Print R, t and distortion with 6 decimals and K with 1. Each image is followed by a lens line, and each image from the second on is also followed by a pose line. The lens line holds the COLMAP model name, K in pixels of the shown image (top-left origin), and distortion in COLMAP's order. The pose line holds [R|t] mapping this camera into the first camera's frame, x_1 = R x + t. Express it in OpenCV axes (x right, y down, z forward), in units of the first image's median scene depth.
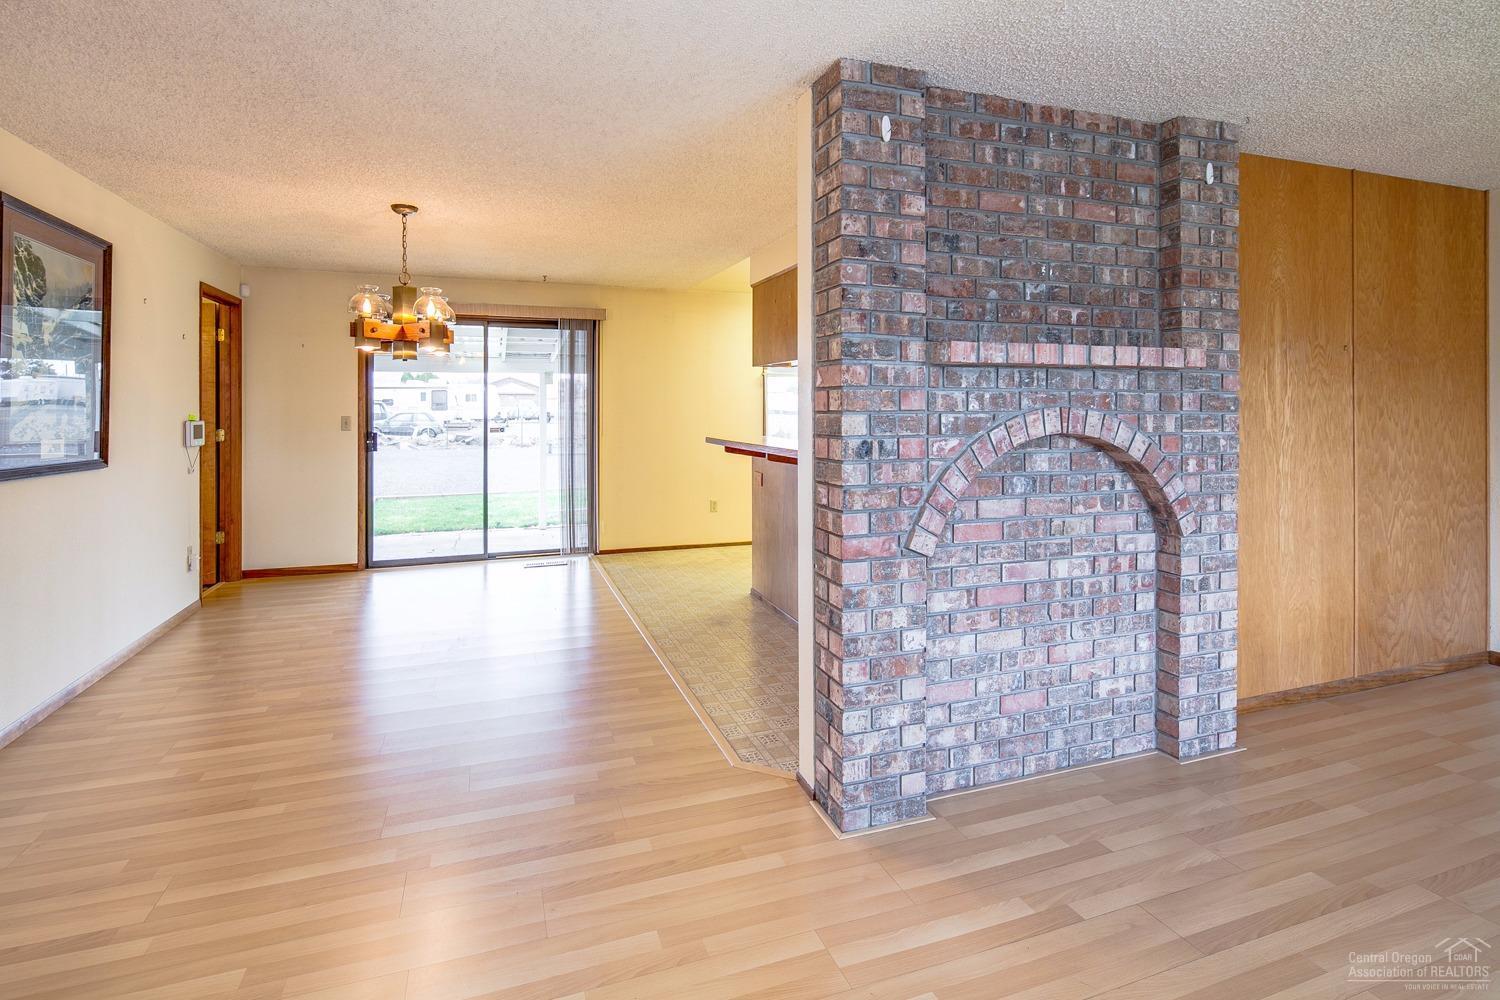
lens RADIAL K [[729.6, 0, 743.6], [0, 729.6, 409.1], [0, 0, 1]] dist [0.002164, -0.004333]
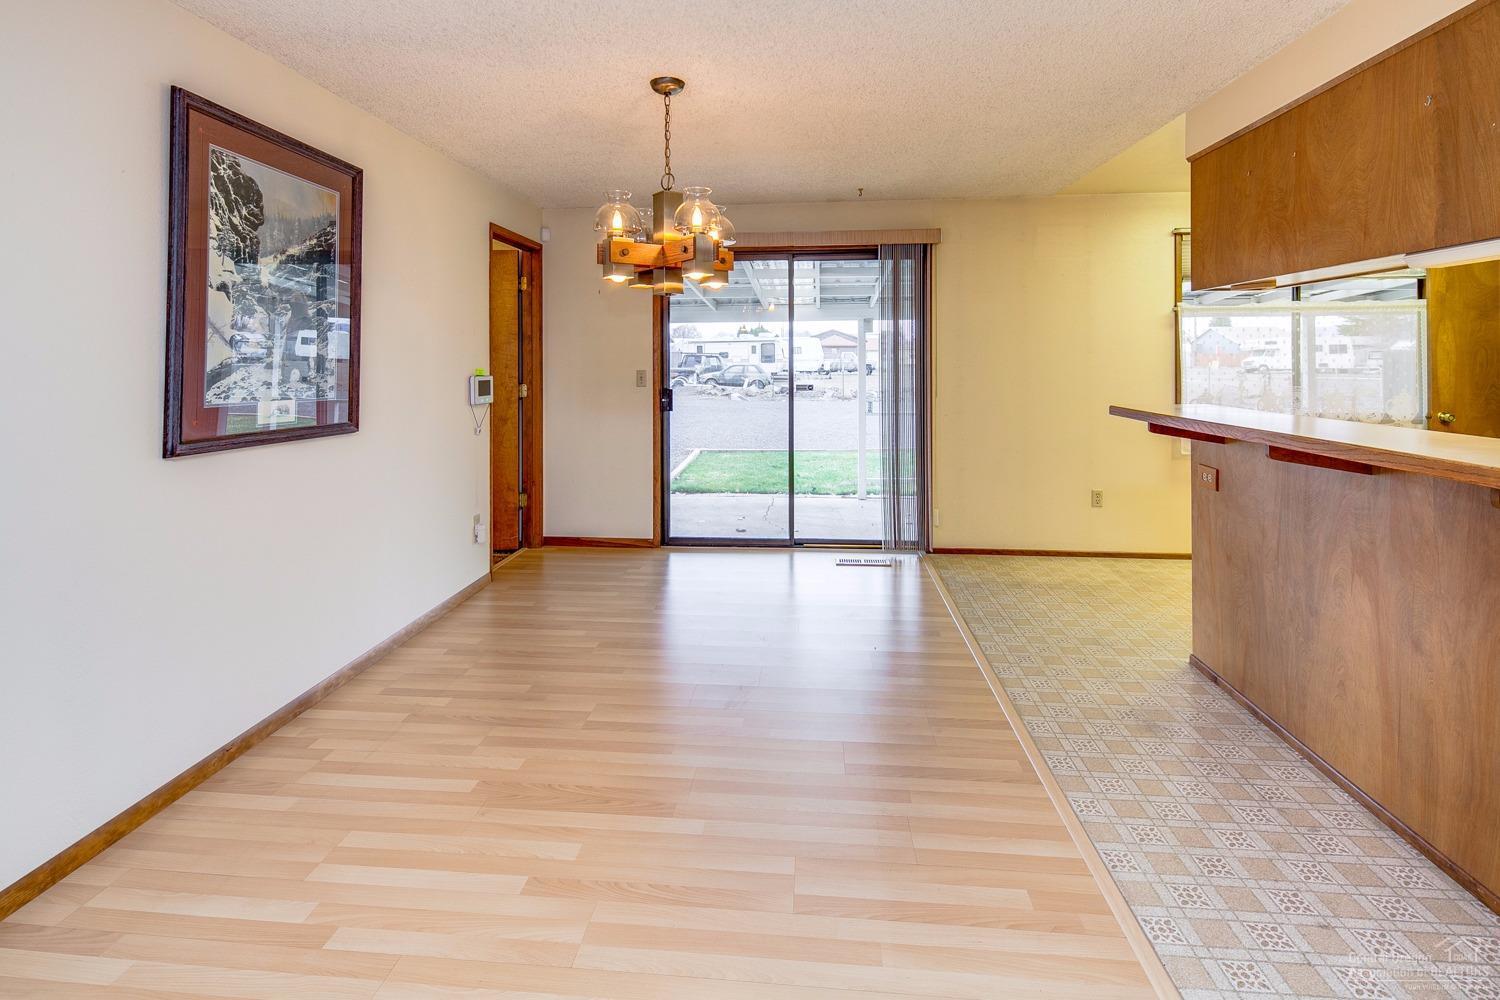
lens RADIAL K [[729.6, 0, 744.3], [0, 729.6, 358.2], [0, 0, 1]] dist [0.002164, -0.004333]
pose [[0.908334, -0.003910, -0.418227, -0.067529], [0.002316, 0.999988, -0.004318, -0.000907], [0.418239, 0.002954, 0.908332, 0.268444]]
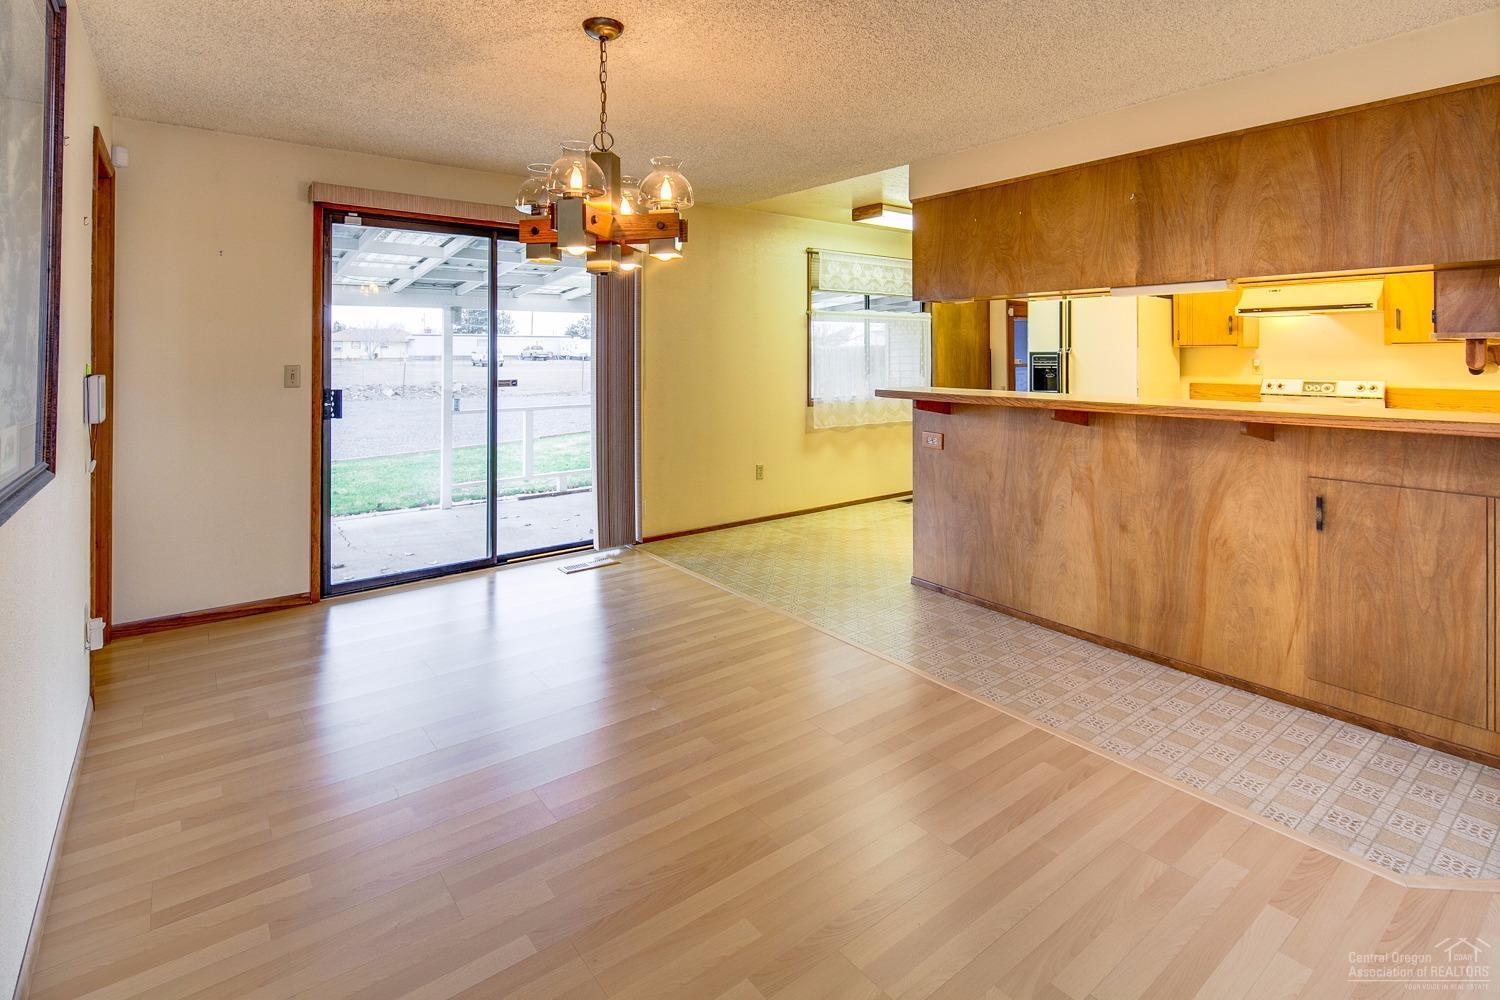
lens RADIAL K [[729.6, 0, 767.5], [0, 729.6, 345.9], [0, 0, 1]] dist [0.002164, -0.004333]
pose [[0.947261, 0.002730, 0.320453, -0.376359], [0.000951, 0.999935, -0.011332, -0.000175], [-0.320463, 0.011040, 0.947197, 0.267494]]
